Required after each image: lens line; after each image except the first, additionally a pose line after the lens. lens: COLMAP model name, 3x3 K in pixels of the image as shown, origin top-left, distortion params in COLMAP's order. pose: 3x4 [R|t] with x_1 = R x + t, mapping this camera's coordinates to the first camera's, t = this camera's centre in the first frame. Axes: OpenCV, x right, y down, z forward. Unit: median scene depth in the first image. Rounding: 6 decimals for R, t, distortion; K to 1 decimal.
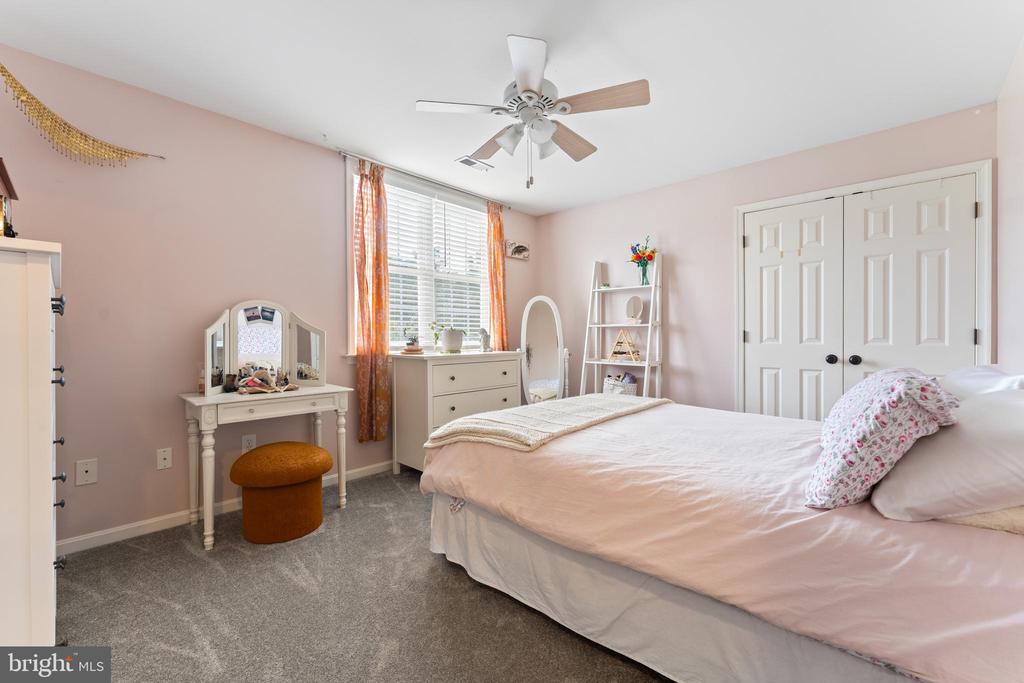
lens RADIAL K [[410.2, 0, 507.5], [0, 410.2, 339.0], [0, 0, 1]] dist [-0.000618, -0.000153]
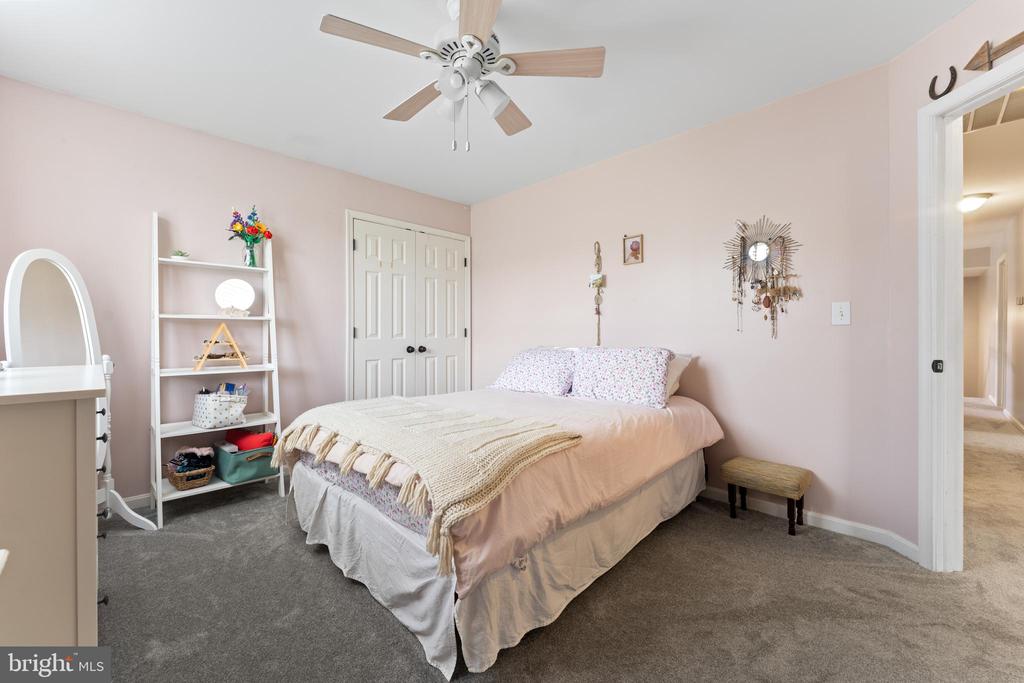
lens RADIAL K [[410.2, 0, 507.0], [0, 410.2, 335.8], [0, 0, 1]] dist [-0.000618, -0.000153]
pose [[0.044328, -0.008255, 0.998983, -0.519646], [0.008445, 0.999933, 0.007888, -0.003606], [-0.998981, 0.008086, 0.044394, 0.592181]]
